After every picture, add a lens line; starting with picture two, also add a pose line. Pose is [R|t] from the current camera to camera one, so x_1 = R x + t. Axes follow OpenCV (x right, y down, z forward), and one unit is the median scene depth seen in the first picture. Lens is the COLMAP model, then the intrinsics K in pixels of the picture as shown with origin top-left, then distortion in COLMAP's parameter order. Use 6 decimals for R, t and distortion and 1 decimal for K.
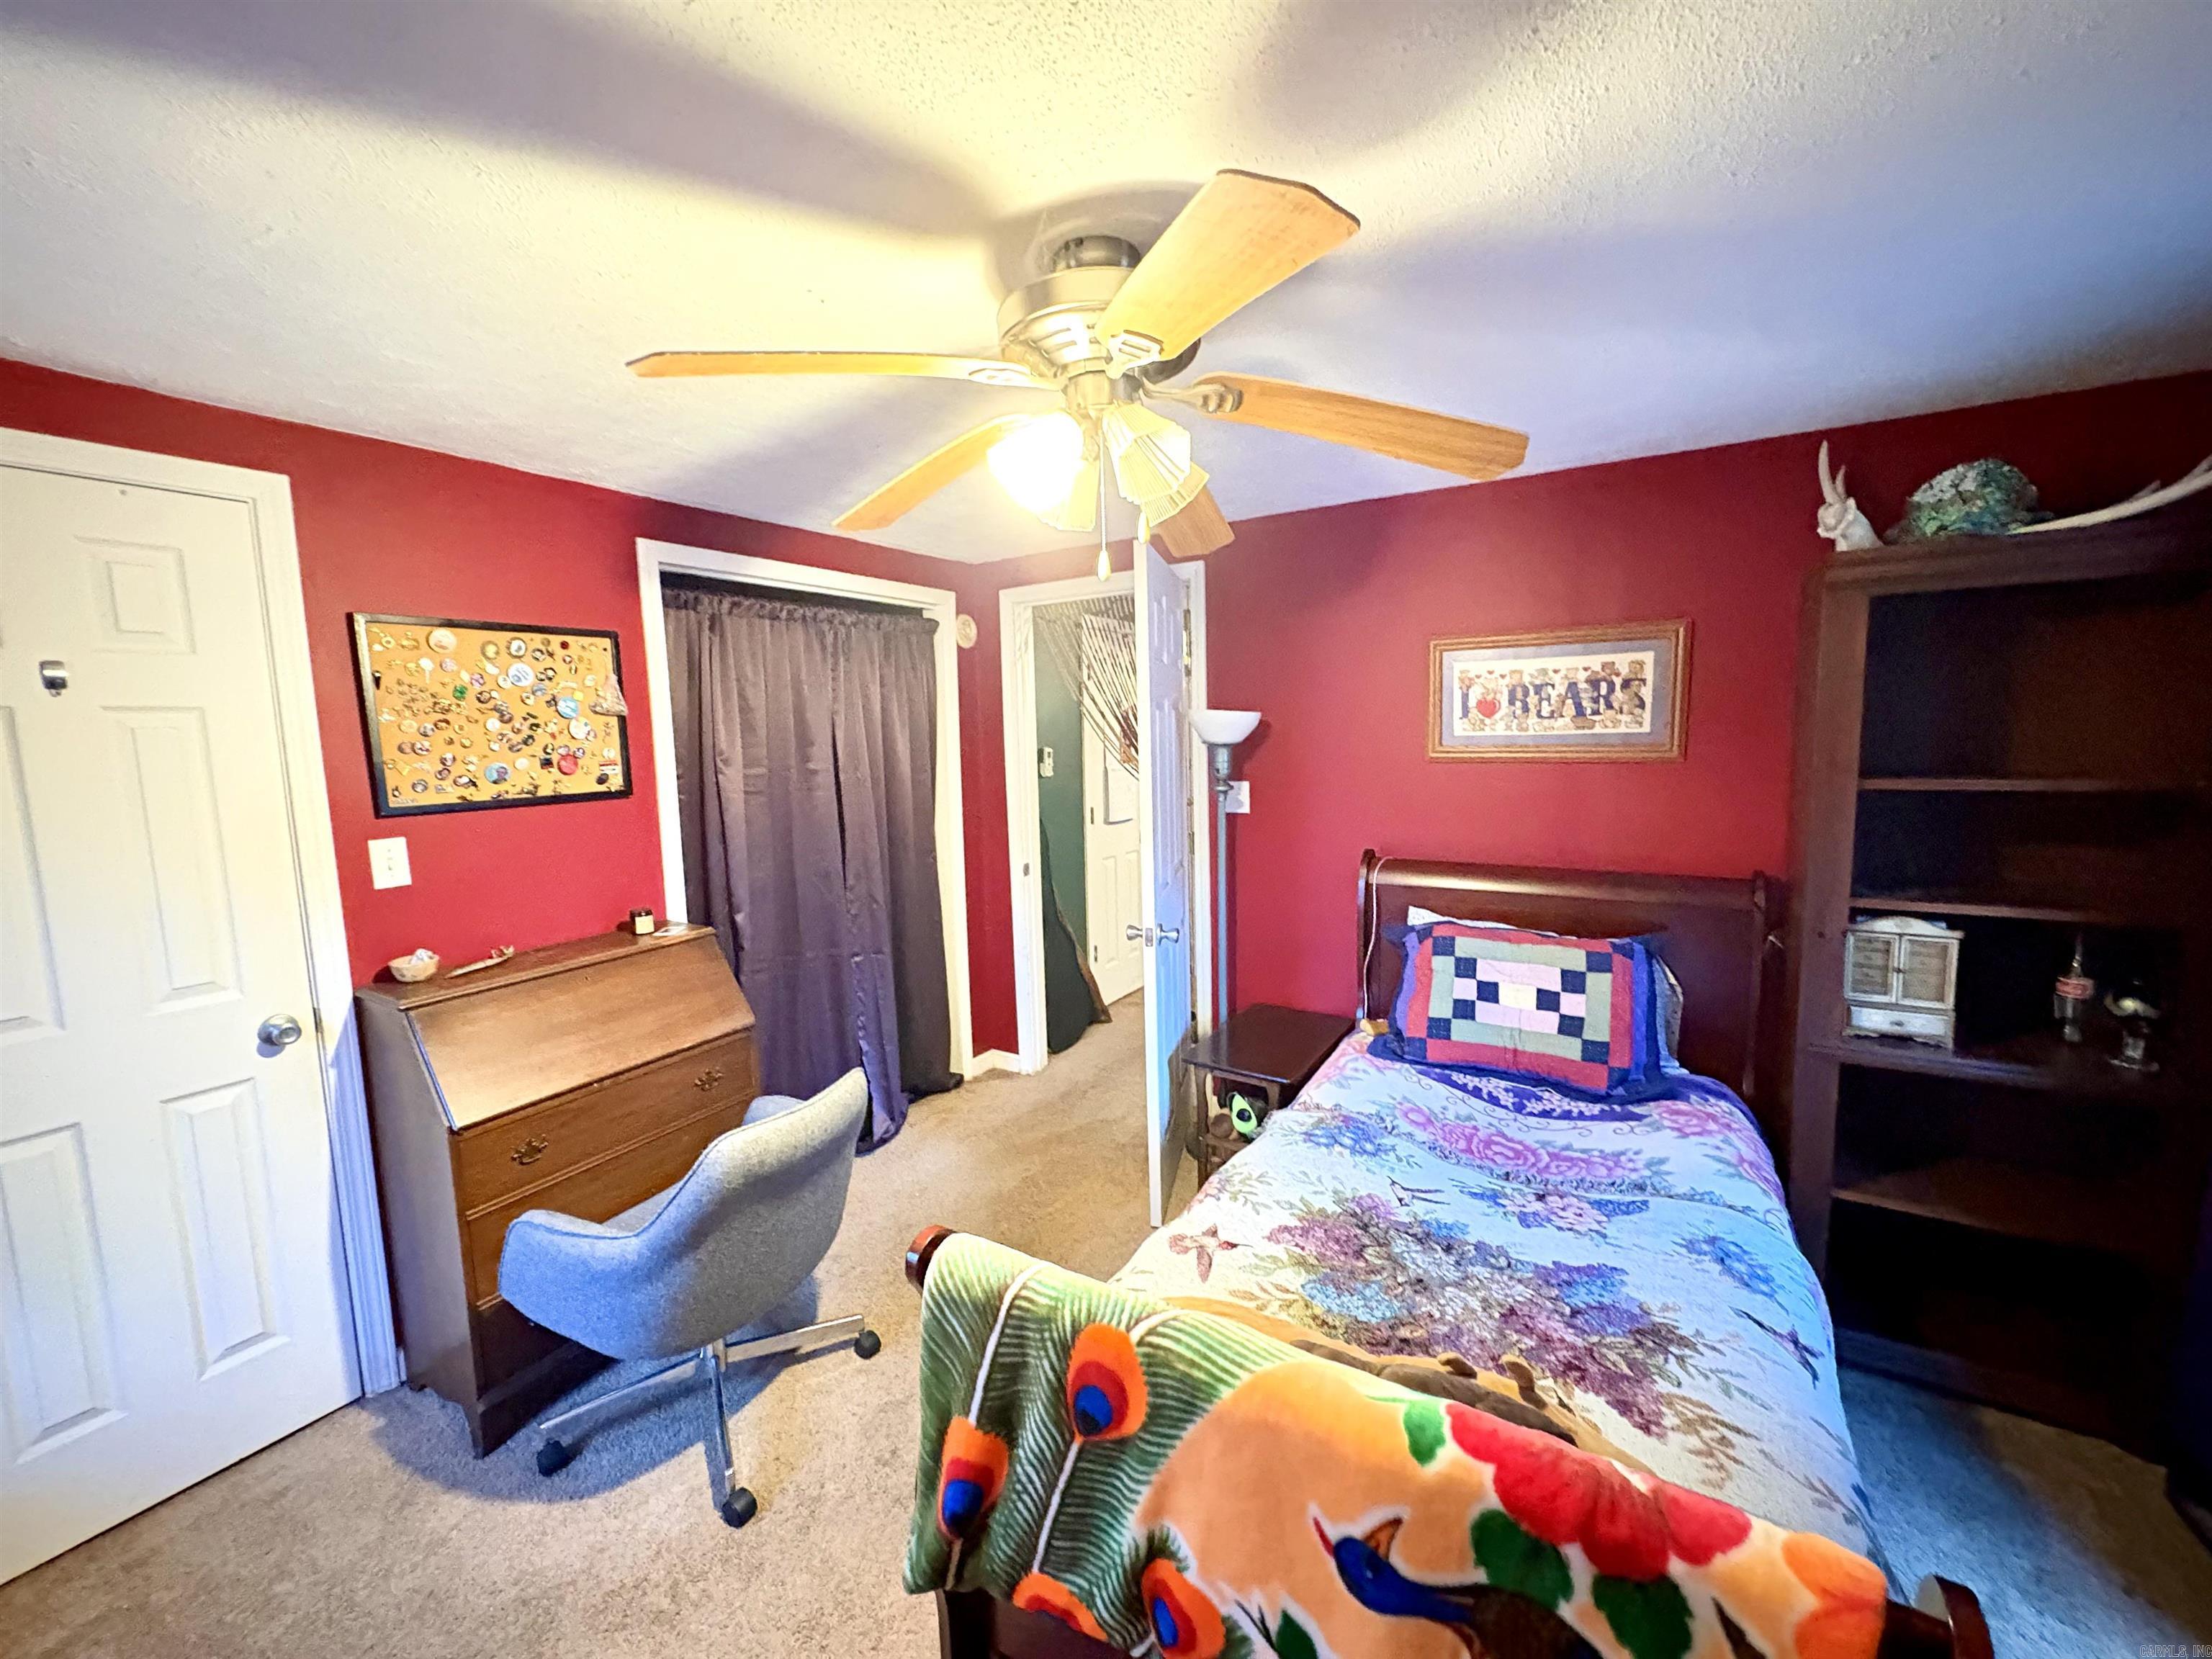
lens RADIAL K [[880.1, 0, 1069.9], [0, 880.1, 836.2], [0, 0, 1]] dist [0.000627, 0.000649]
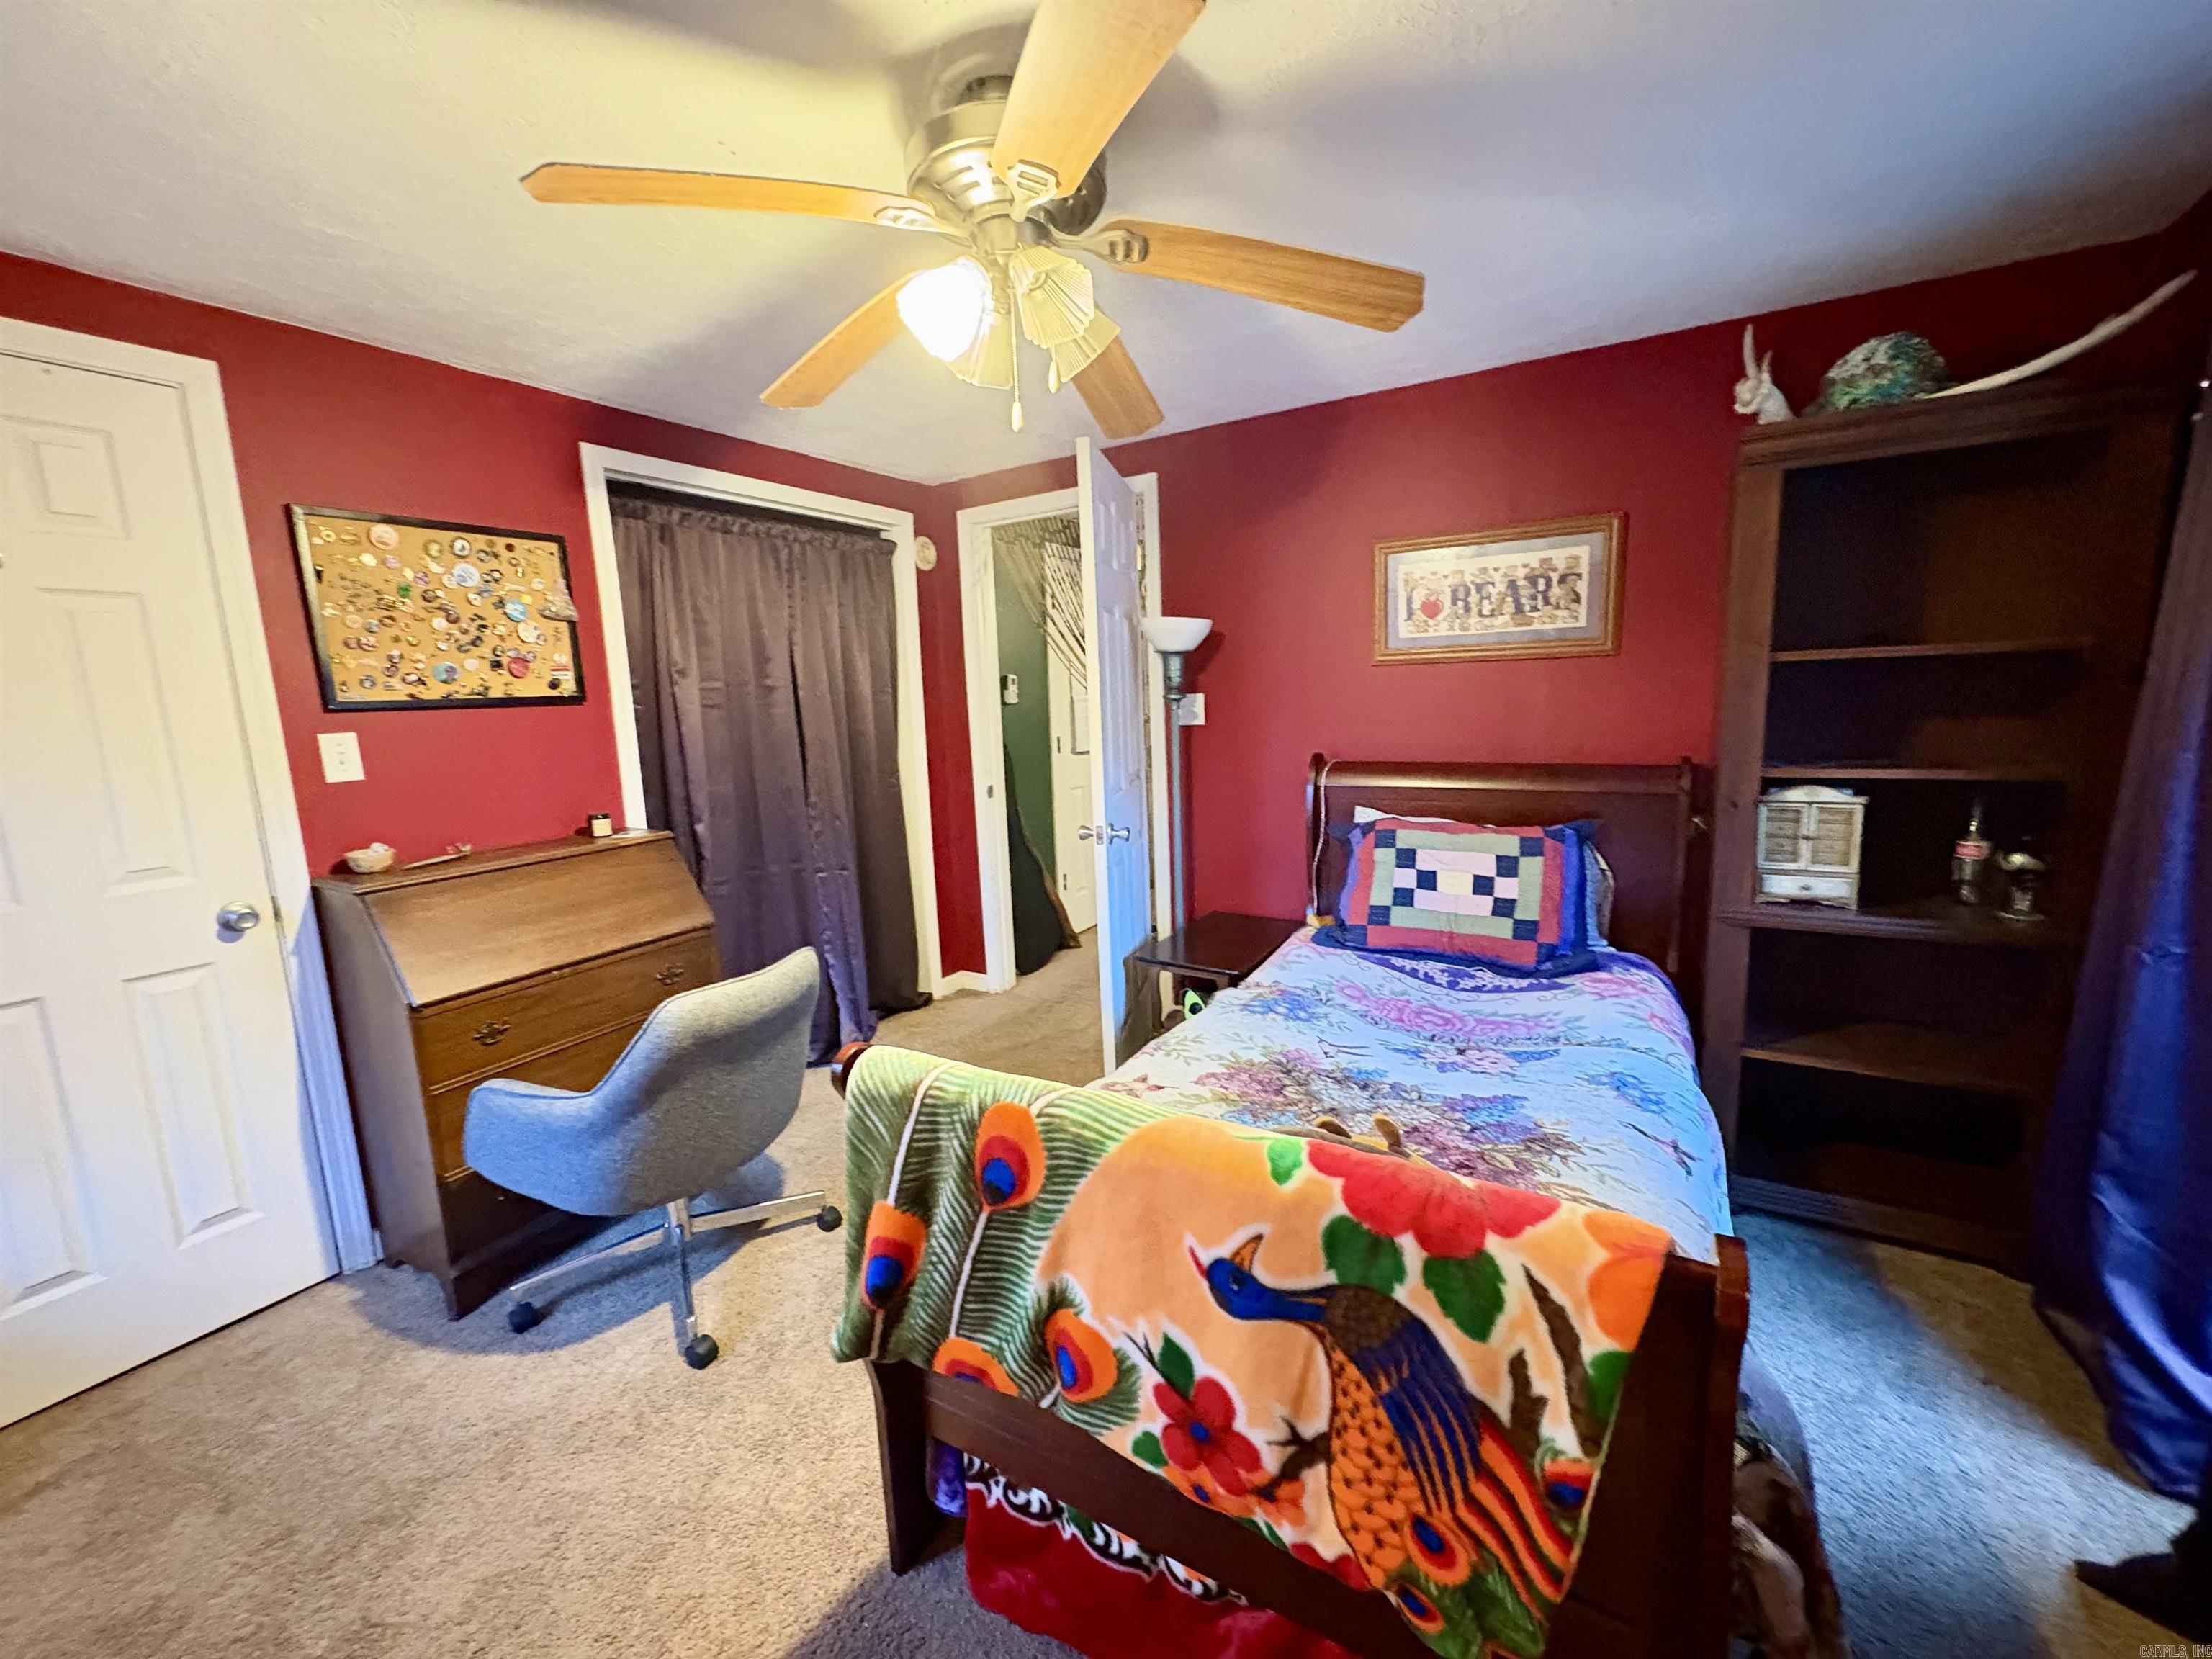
lens RADIAL K [[880.1, 0, 1069.9], [0, 880.1, 836.2], [0, 0, 1]] dist [0.000627, 0.000649]
pose [[0.999776, -0.016495, 0.013261, 0.056313], [0.015950, 0.999062, 0.040251, 0.100169], [-0.013912, -0.040030, 0.999102, -0.031826]]
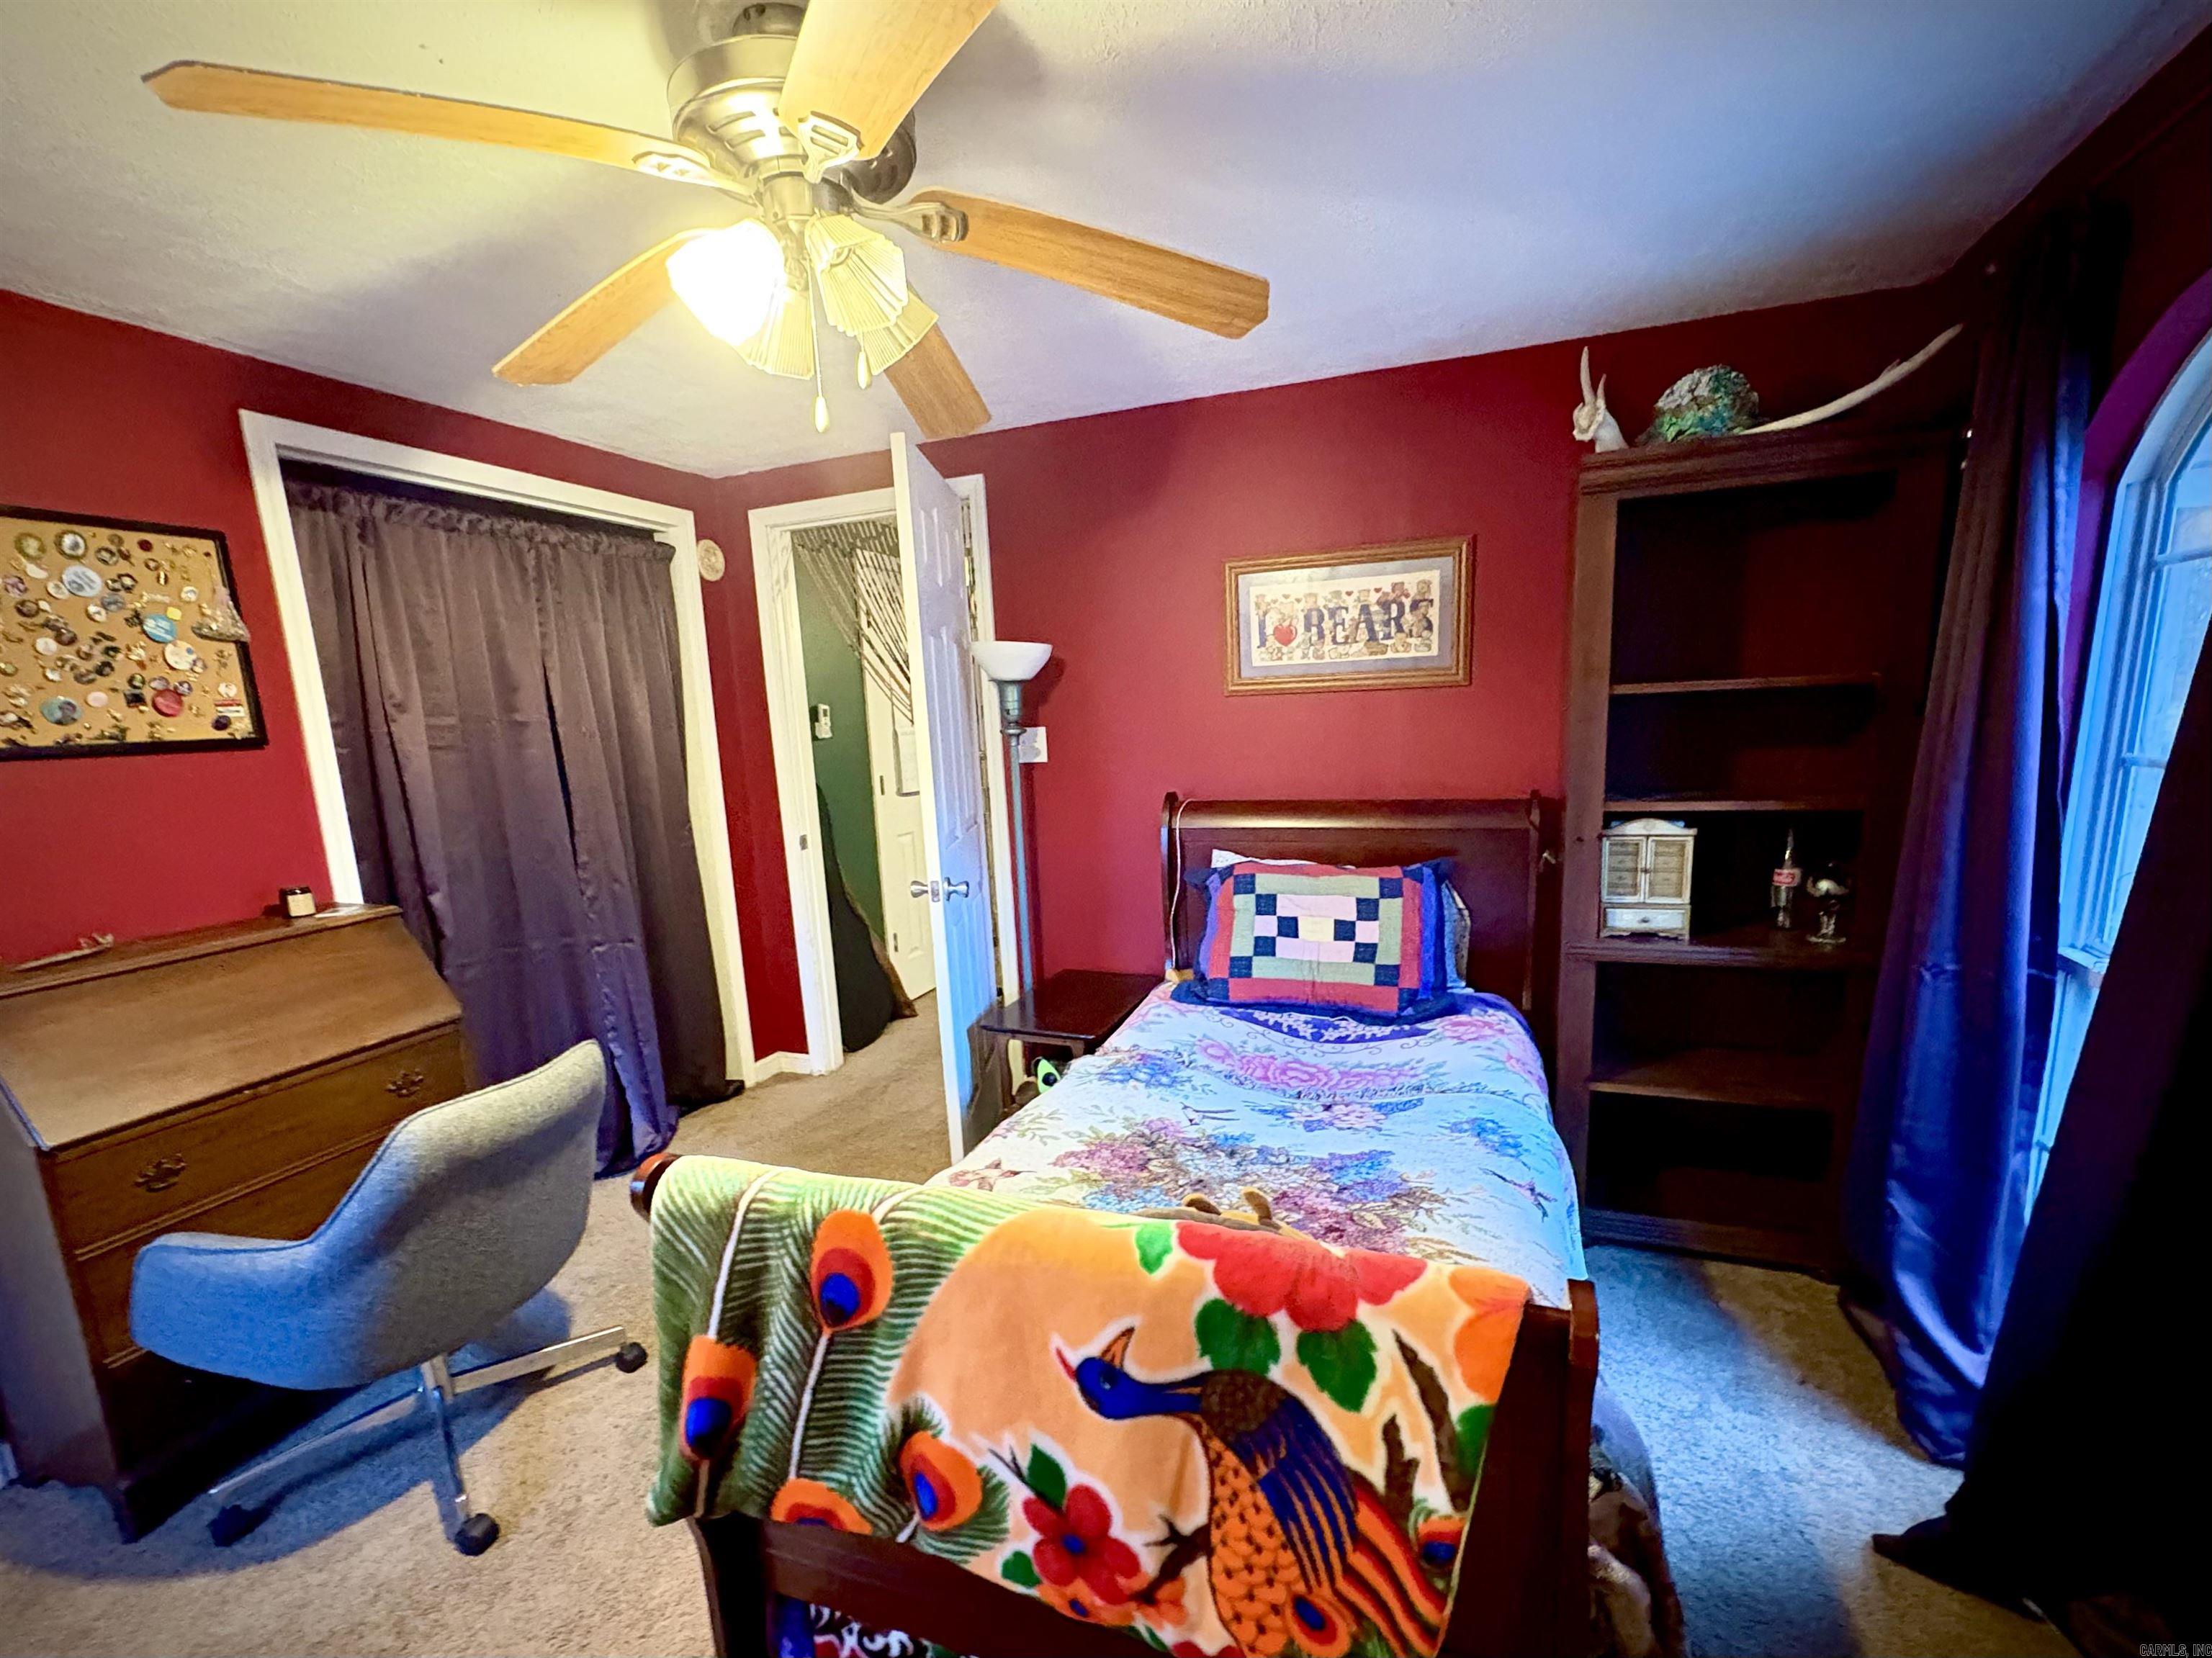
lens RADIAL K [[996.3, 0, 1074.2], [0, 996.3, 913.5], [0, 0, 1]] dist [0.003224, -0.000652]
pose [[0.980880, -0.056623, 0.186194, 0.051998], [0.042975, 0.996140, 0.076541, 0.088119], [-0.189810, -0.067075, 0.979527, -0.039670]]
